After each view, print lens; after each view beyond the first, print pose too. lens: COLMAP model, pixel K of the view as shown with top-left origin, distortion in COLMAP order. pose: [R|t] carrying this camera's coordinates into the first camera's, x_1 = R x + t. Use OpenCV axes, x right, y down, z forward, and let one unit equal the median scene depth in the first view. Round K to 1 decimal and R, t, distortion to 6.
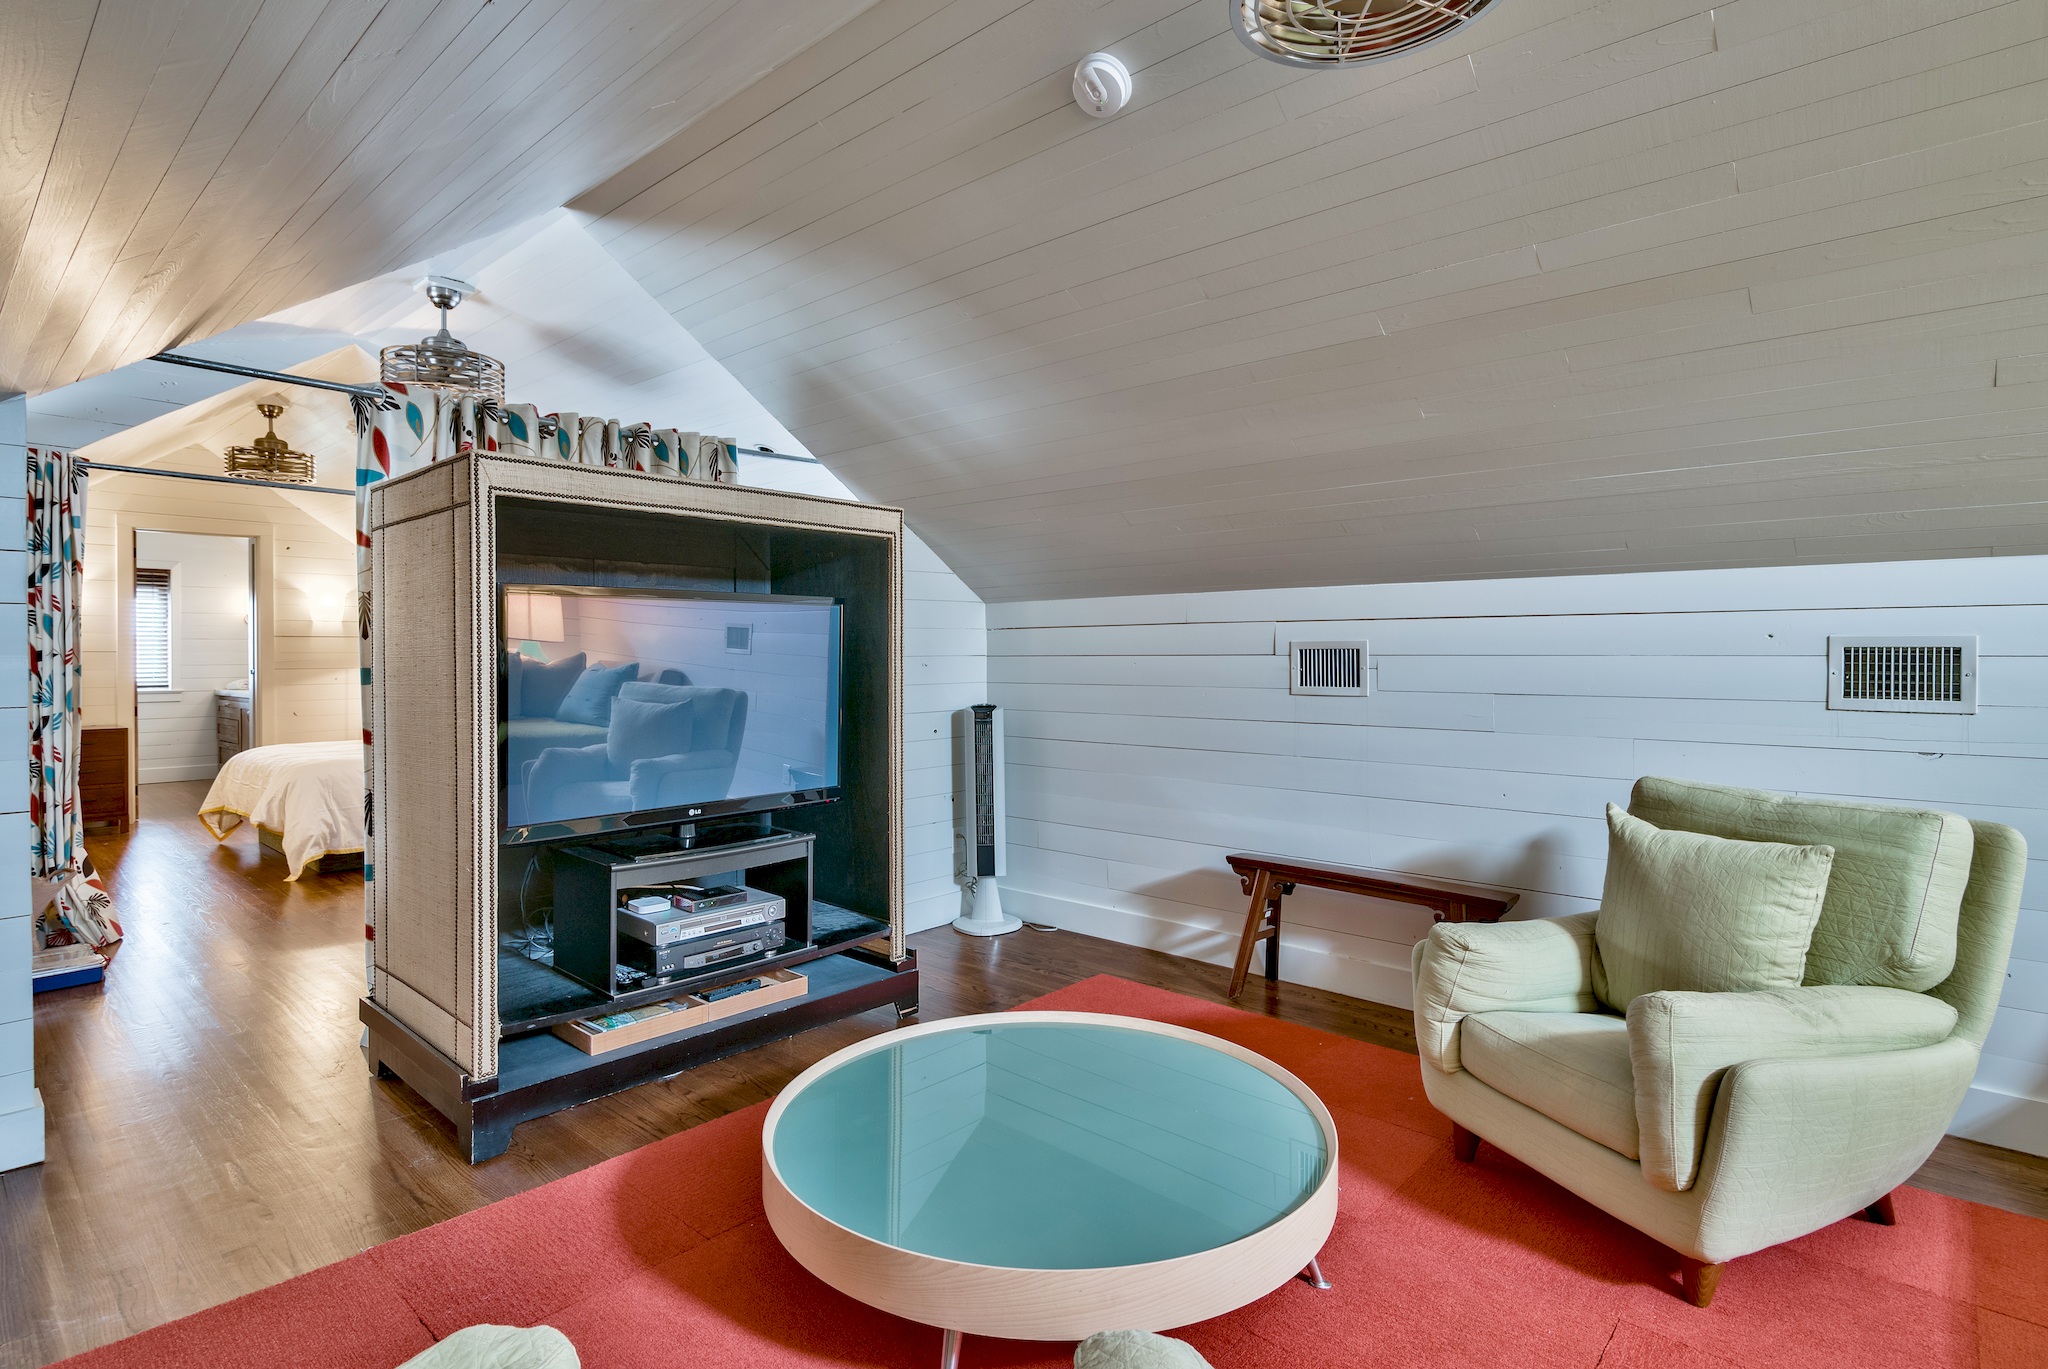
lens RADIAL K [[1025.9, 0, 1071.1], [0, 1025.9, 655.9], [0, 0, 1]] dist [-0.004955, 0.000061]
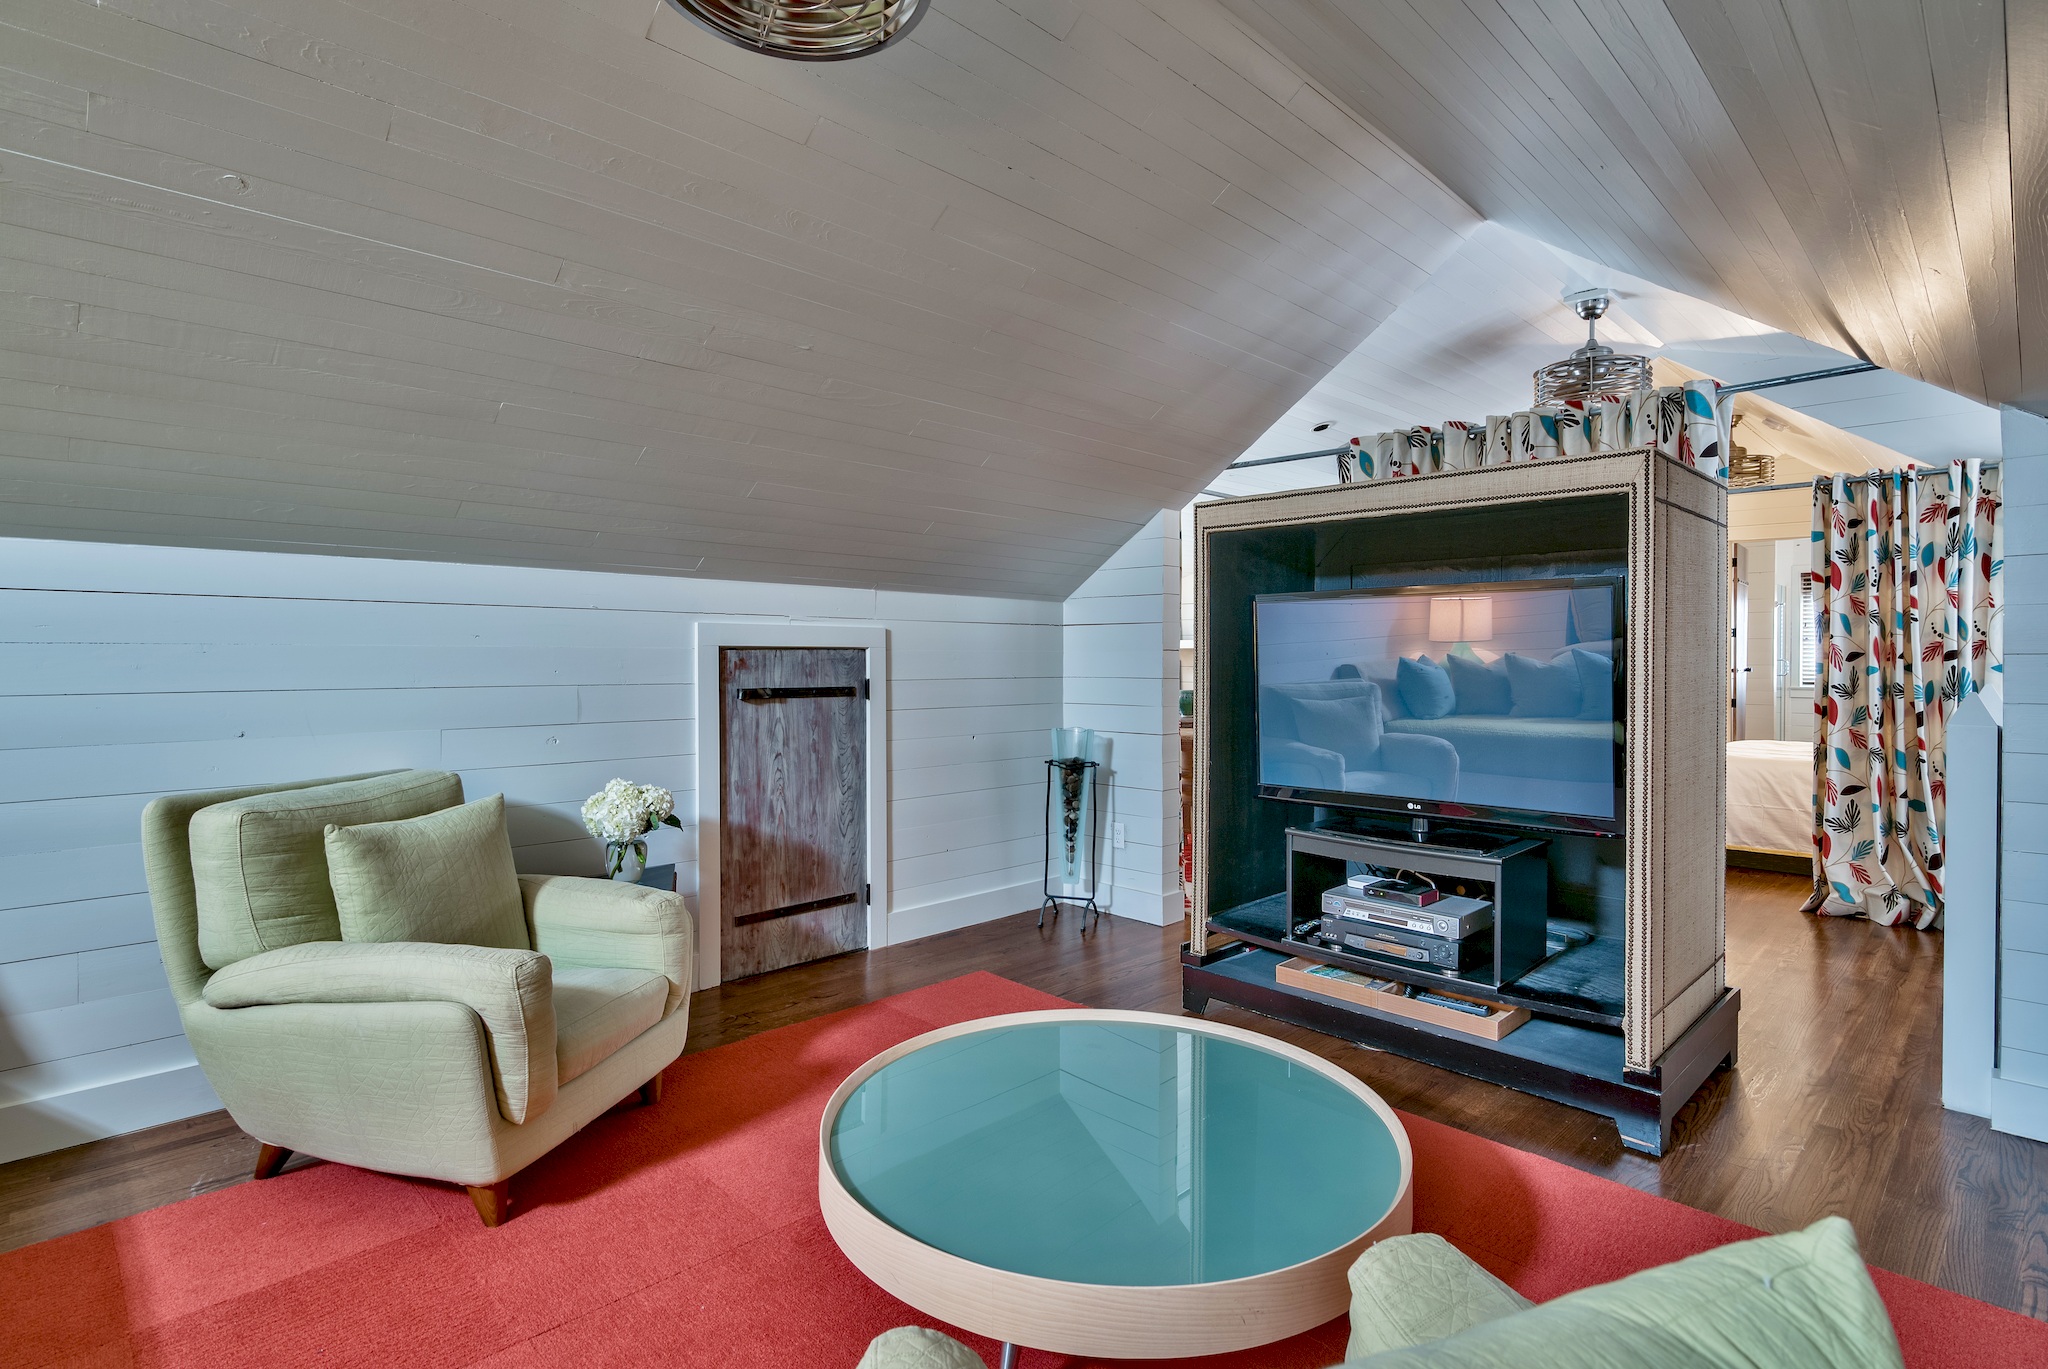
lens RADIAL K [[1025.9, 0, 1030.0], [0, 1025.9, 670.7], [0, 0, 1]] dist [-0.004955, 0.000061]
pose [[-0.060432, 0.016799, -0.998031, 0.633423], [-0.001386, 0.999856, 0.016914, 0.002844], [0.998171, 0.002405, -0.060400, 0.663031]]
